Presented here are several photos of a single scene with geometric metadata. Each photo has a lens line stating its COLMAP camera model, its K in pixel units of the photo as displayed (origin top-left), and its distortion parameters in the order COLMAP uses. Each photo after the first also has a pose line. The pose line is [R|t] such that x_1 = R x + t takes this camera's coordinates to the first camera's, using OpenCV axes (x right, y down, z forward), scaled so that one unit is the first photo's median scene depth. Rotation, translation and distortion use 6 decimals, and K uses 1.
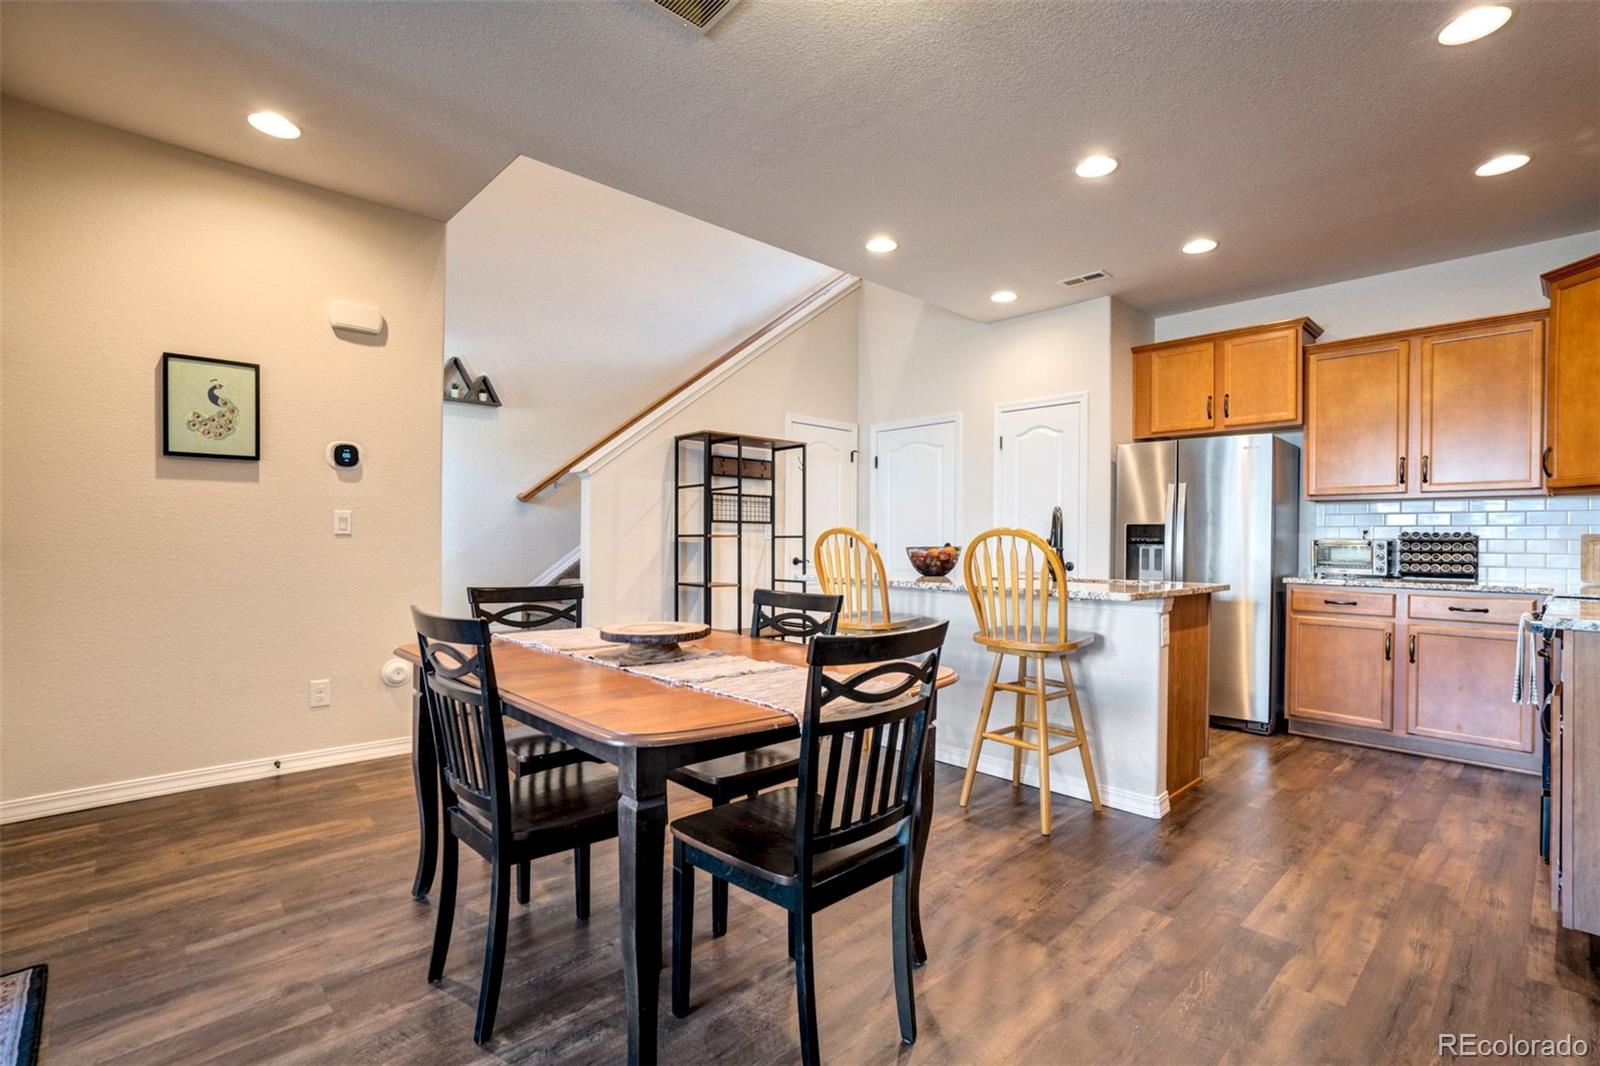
lens RADIAL K [[749.4, 0, 800.0], [0, 749.4, 533.0], [0, 0, 1]] dist [-0.014329, 0.015812]
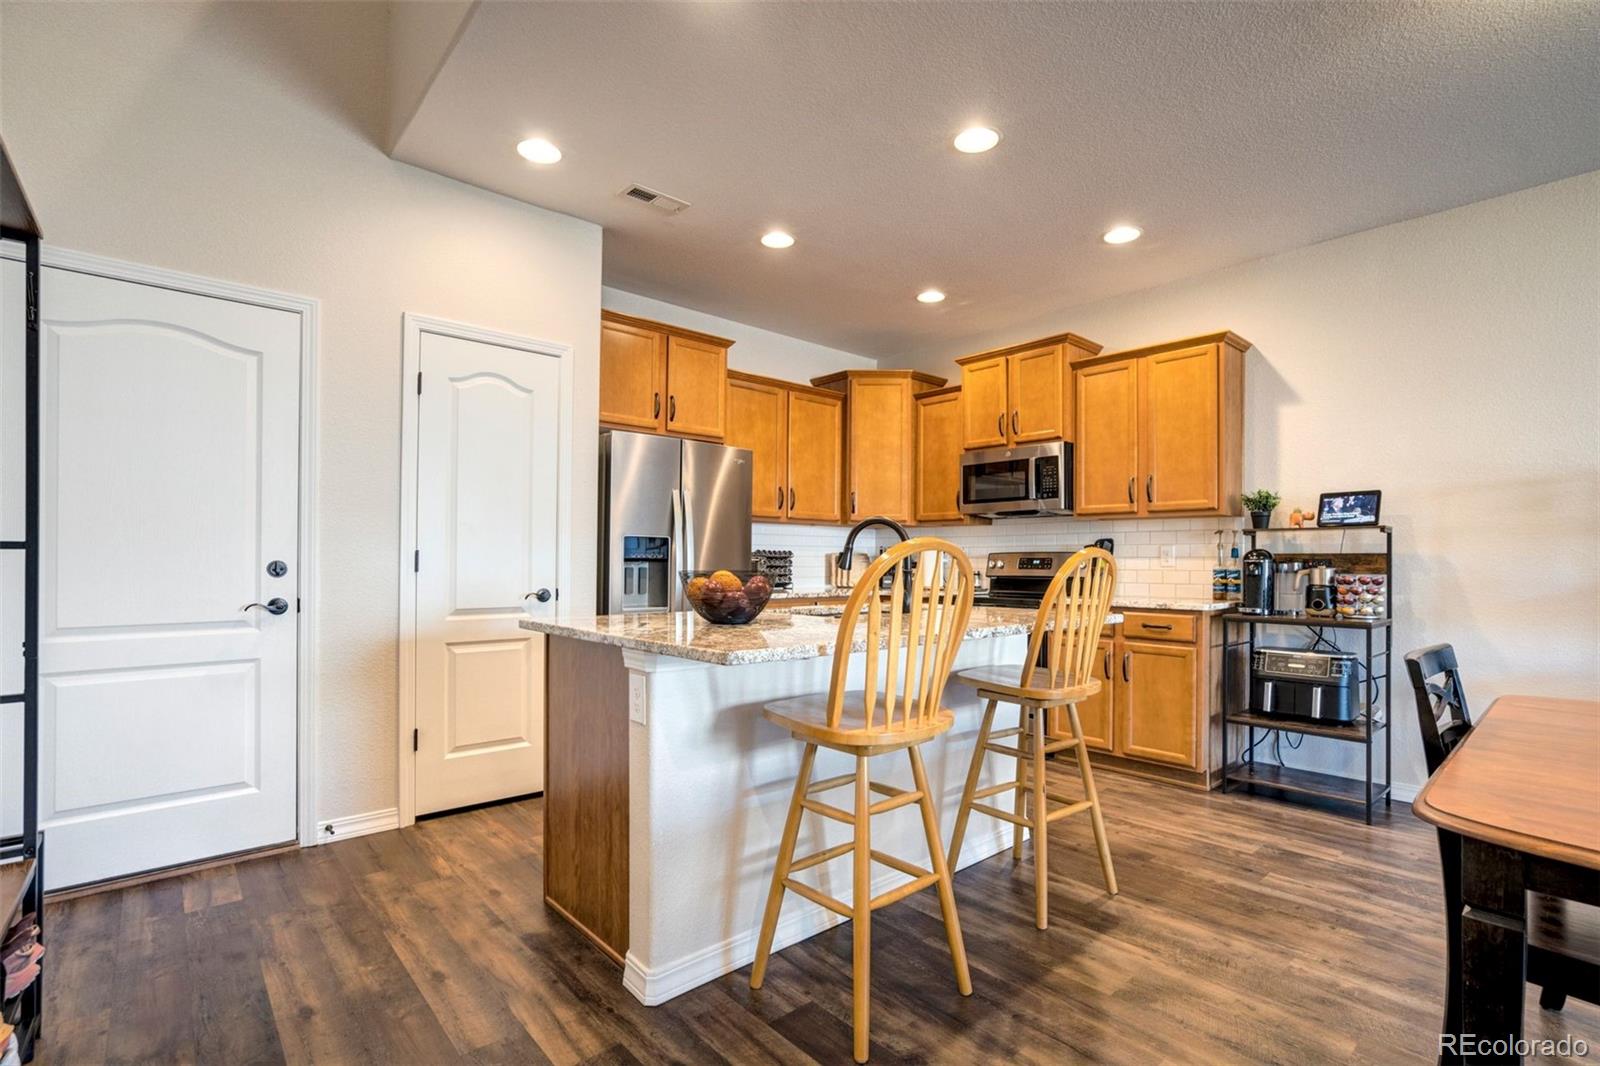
lens RADIAL K [[746.5, 0, 814.9], [0, 746.5, 564.6], [0, 0, 1]] dist [-0.037093, 0.018757]
pose [[0.019245, -0.015651, 0.999692, -0.386834], [-0.017333, 0.999722, 0.015985, 0.001830], [-0.999665, -0.017635, 0.018968, 0.937272]]
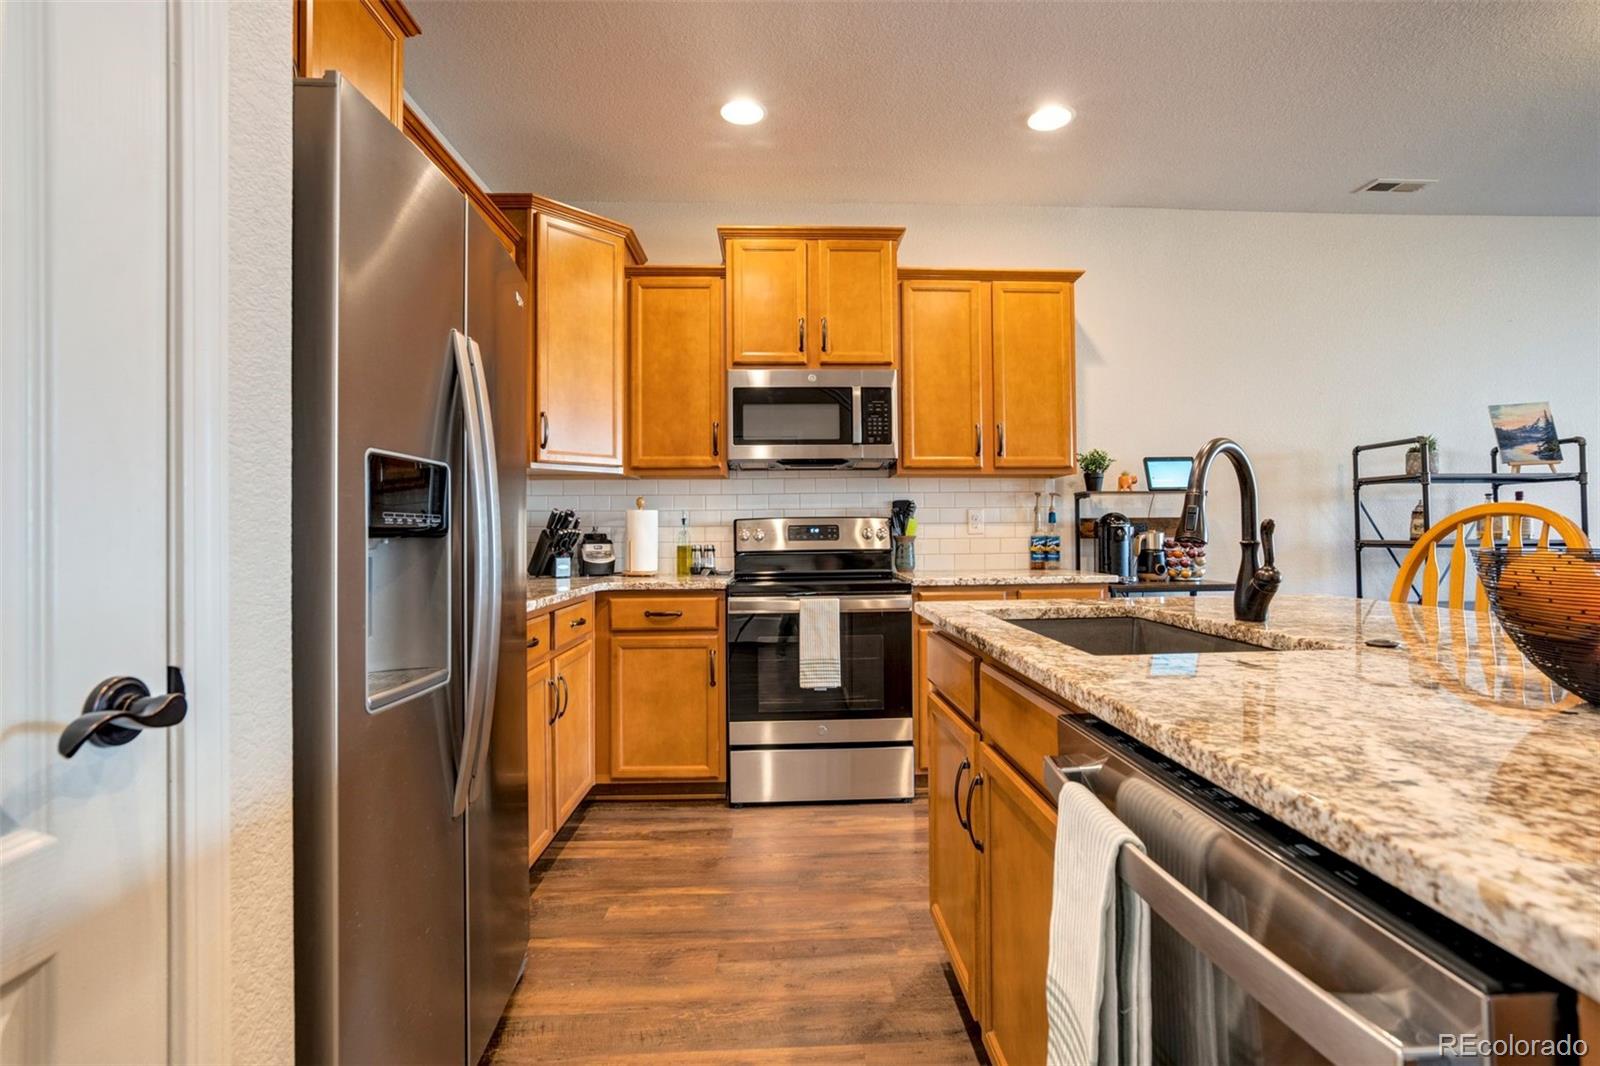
lens RADIAL K [[762.4, 0, 819.4], [0, 762.4, 521.4], [0, 0, 1]] dist [-0.032353, 0.017493]
pose [[-0.760269, 0.002312, 0.649604, 0.214959], [-0.007461, 0.999897, -0.012291, 0.010560], [-0.649565, -0.014191, -0.760173, 1.281233]]
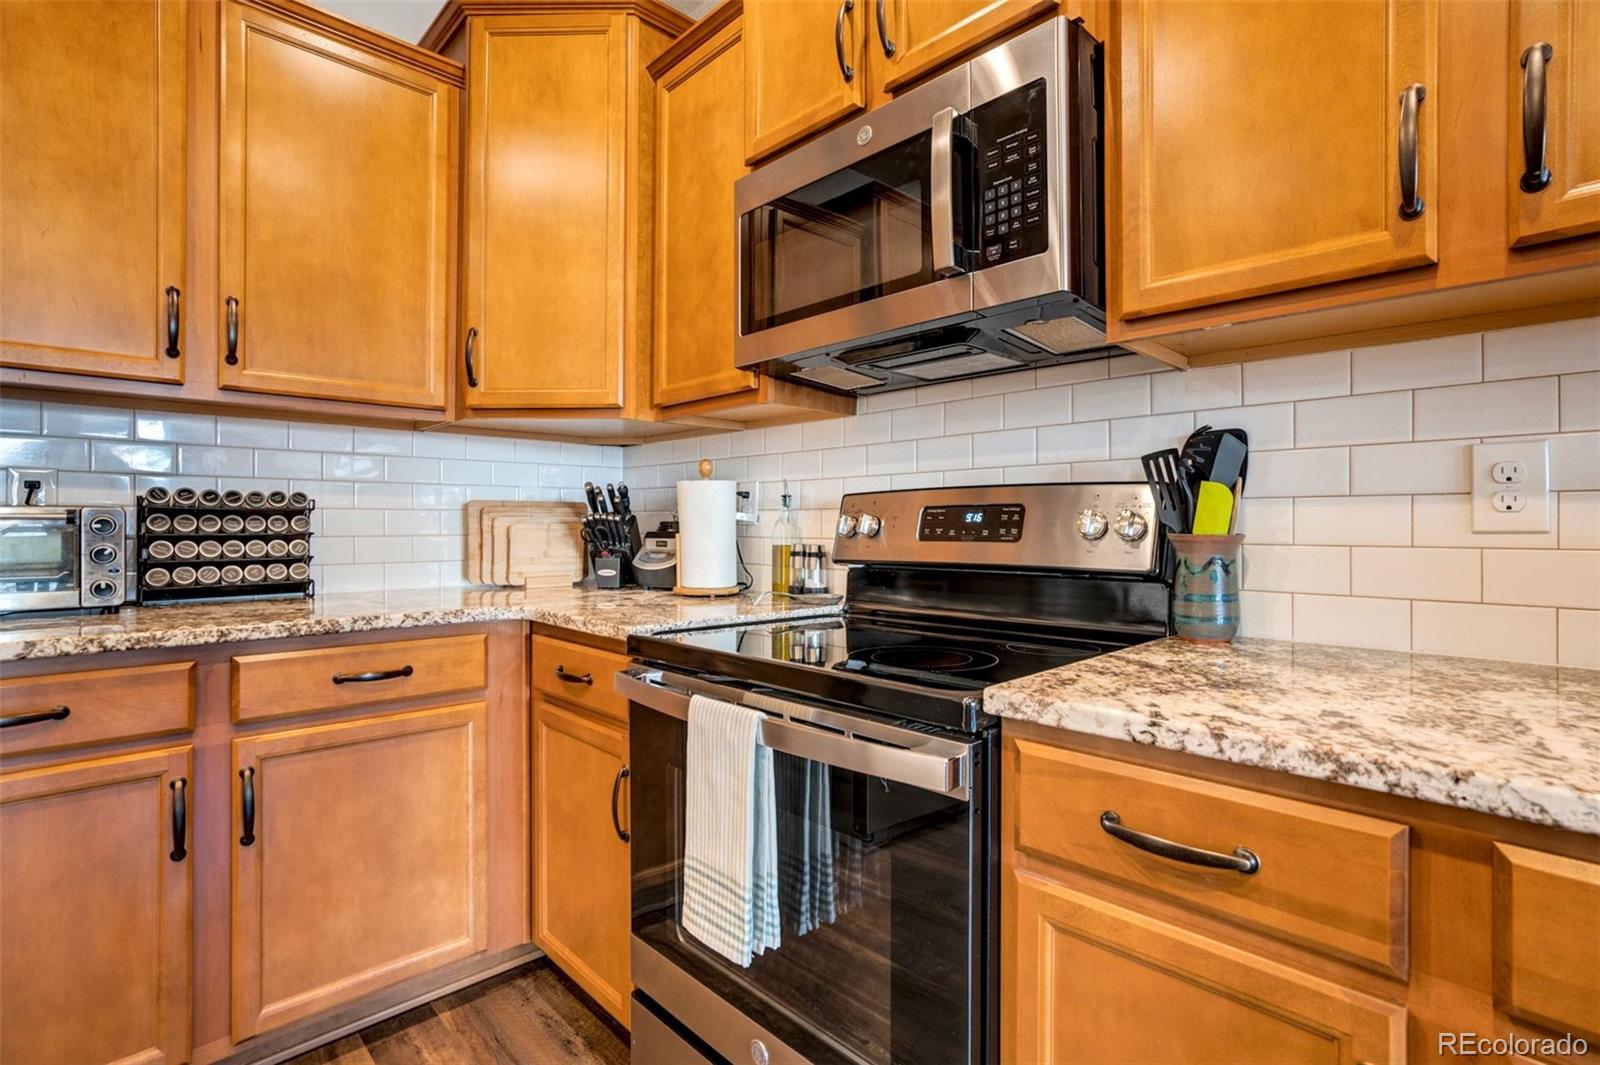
lens RADIAL K [[762.4, 0, 819.4], [0, 762.4, 520.9], [0, 0, 1]] dist [-0.032353, 0.017493]
pose [[-0.023879, -0.008112, 0.999682, 0.425340], [-0.010700, 0.999912, 0.007858, 0.009802], [-0.999658, -0.010509, -0.023963, 0.694263]]
